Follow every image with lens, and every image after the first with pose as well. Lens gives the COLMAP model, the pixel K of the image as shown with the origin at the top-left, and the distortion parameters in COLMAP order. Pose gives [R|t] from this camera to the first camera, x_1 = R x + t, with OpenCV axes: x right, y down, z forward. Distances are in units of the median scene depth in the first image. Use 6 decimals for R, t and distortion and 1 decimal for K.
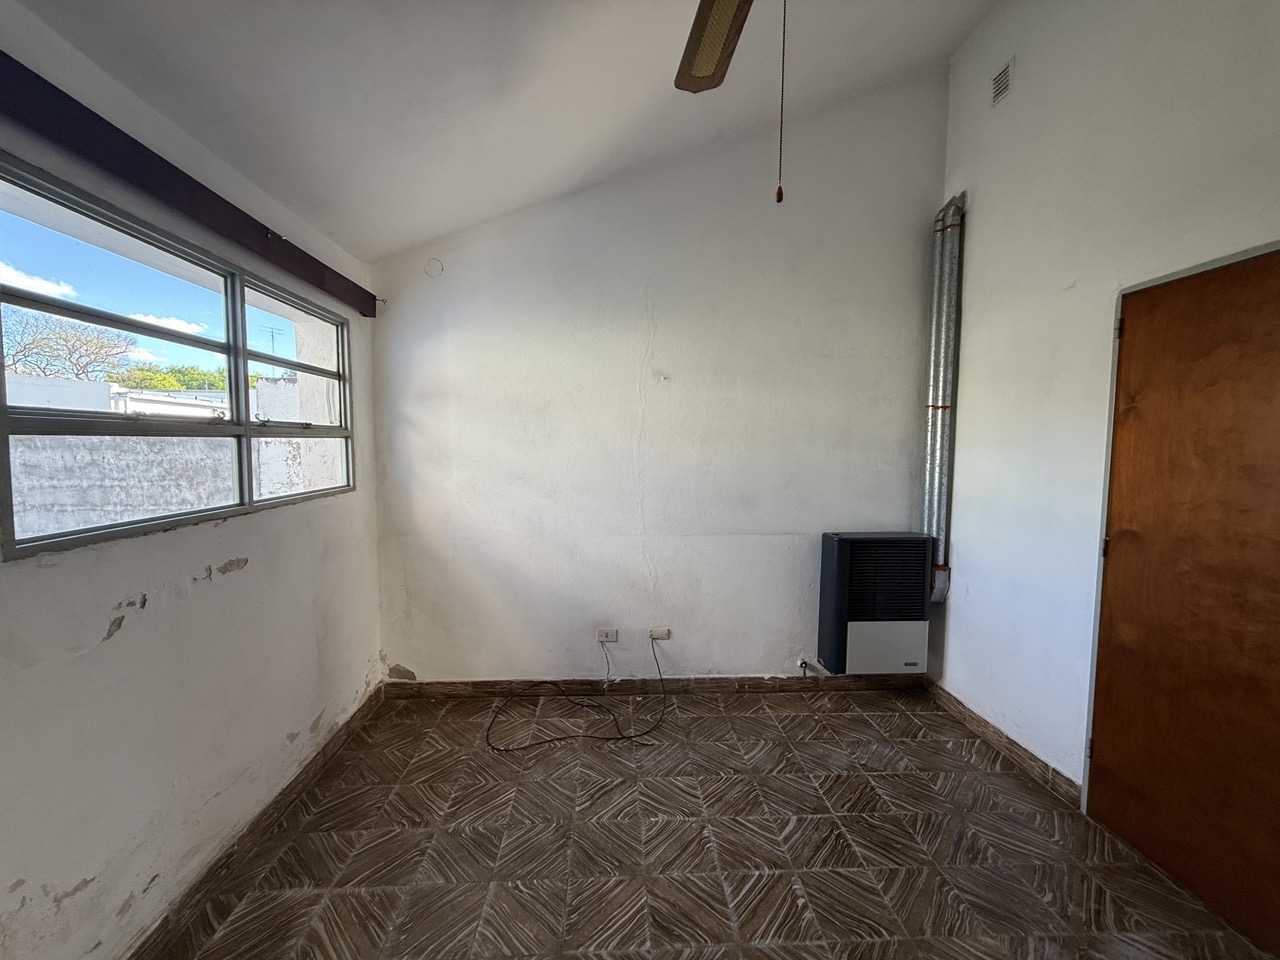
lens RADIAL K [[508.9, 0, 640.0], [0, 508.9, 477.2], [0, 0, 1]] dist [-0.000078, 0.000356]
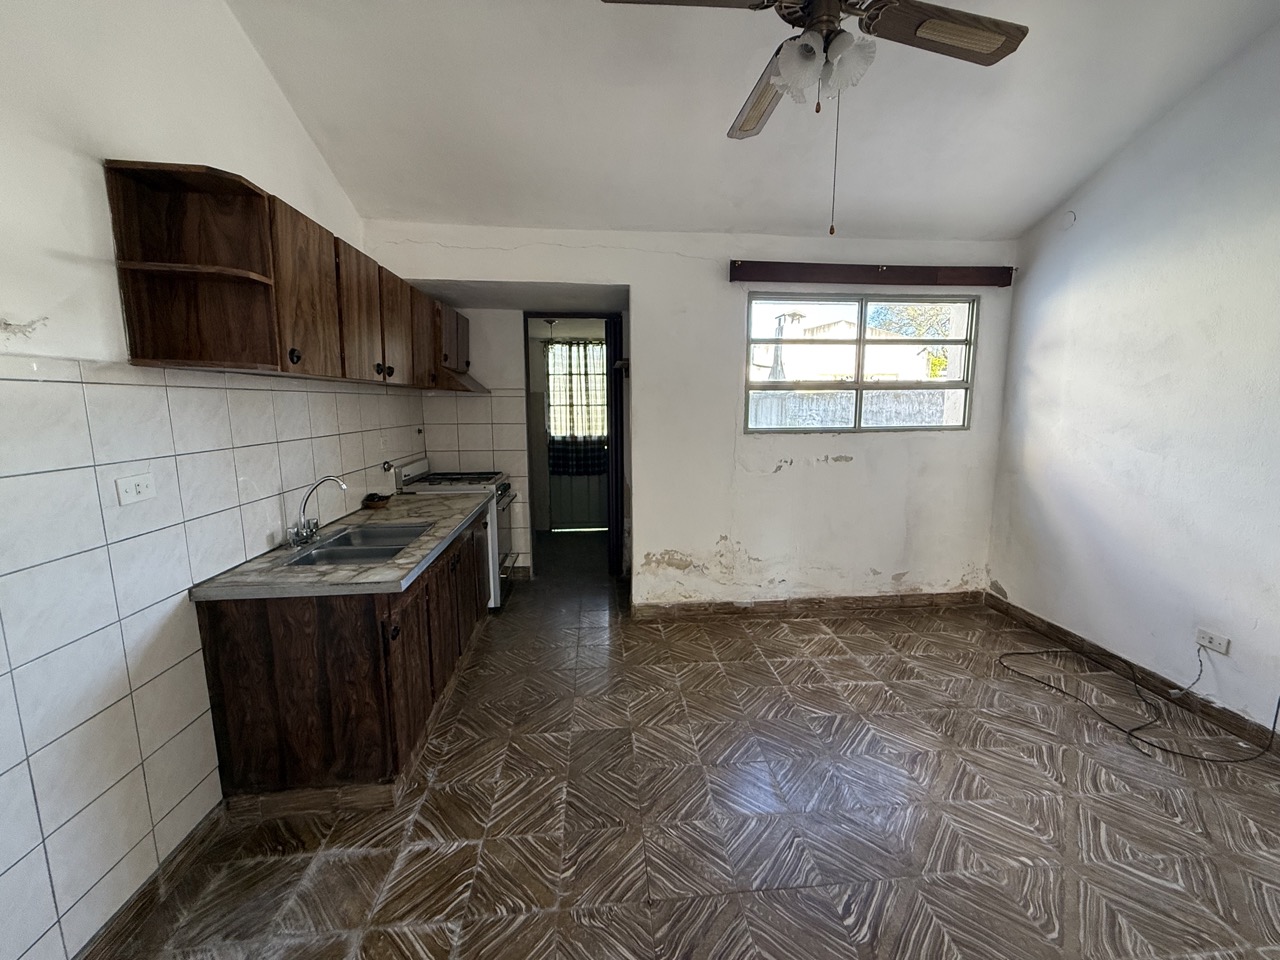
lens RADIAL K [[508.9, 0, 639.2], [0, 508.9, 478.9], [0, 0, 1]] dist [-0.000078, 0.000356]
pose [[0.025245, 0.137467, -0.990185, 0.711471], [-0.060753, 0.988880, 0.135737, 0.024220], [0.997834, 0.056730, 0.033316, 0.125460]]
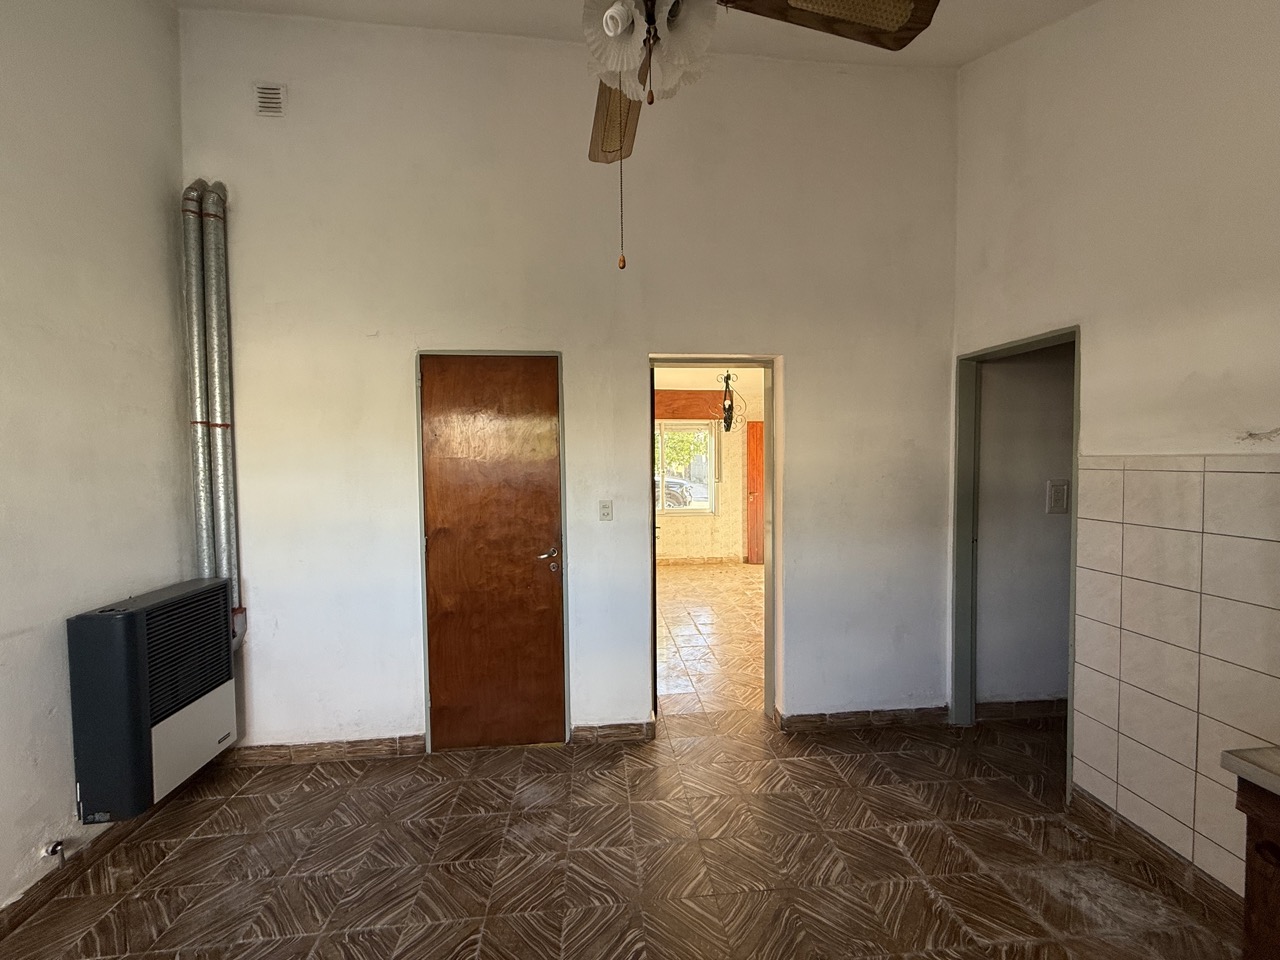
lens RADIAL K [[508.9, 0, 638.1], [0, 508.9, 479.0], [0, 0, 1]] dist [-0.000078, 0.000356]
pose [[-0.033950, -0.049677, 0.998188, -0.311272], [0.072800, 0.995988, 0.052044, -0.044992], [-0.996769, 0.074435, -0.030197, 0.363850]]
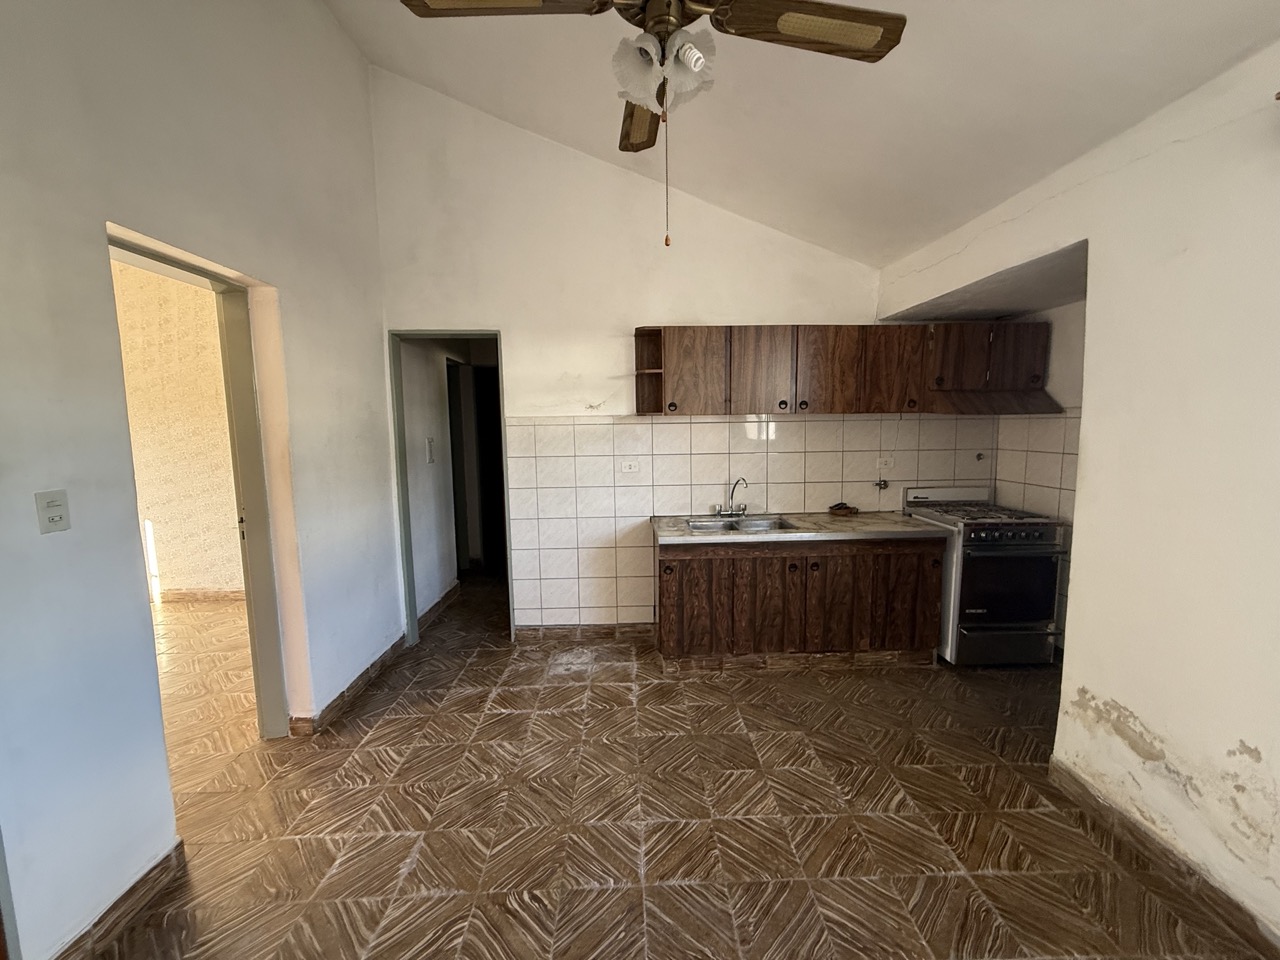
lens RADIAL K [[508.9, 0, 640.0], [0, 508.9, 479.6], [0, 0, 1]] dist [-0.000078, 0.000356]
pose [[-0.999419, 0.000817, 0.034081, 0.105640], [0.006627, 0.985300, 0.170705, -0.048201], [-0.033441, 0.170831, -0.984733, 0.884258]]
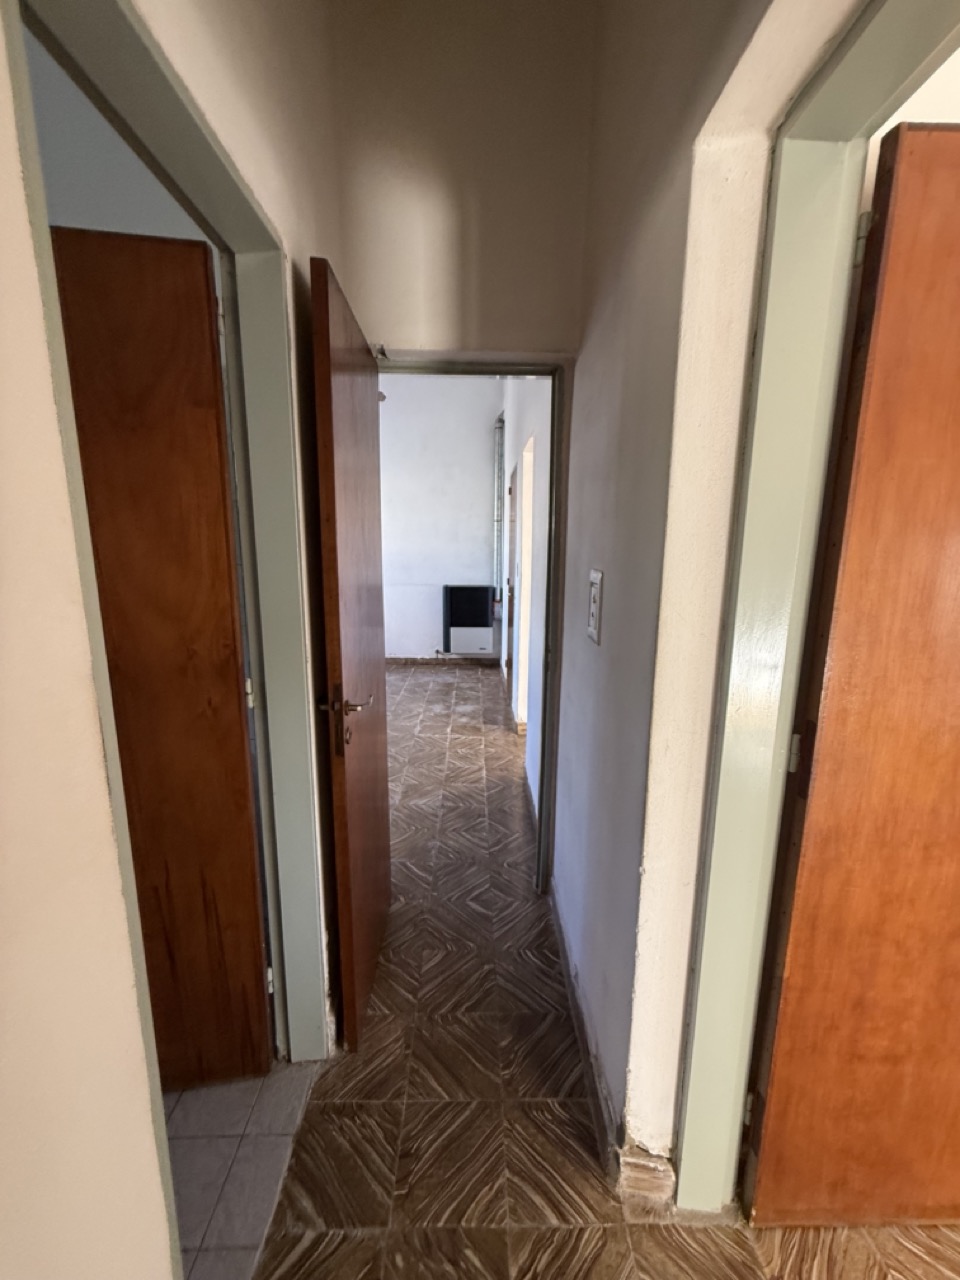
lens RADIAL K [[508.9, 0, 484.6], [0, 508.9, 643.1], [0, 0, 1]] dist [-0.000078, 0.000356]
pose [[0.999225, 0.008421, -0.038445, 0.678883], [-0.003472, 0.991895, 0.127010, 0.093408], [0.039203, -0.126778, 0.991156, -1.122951]]
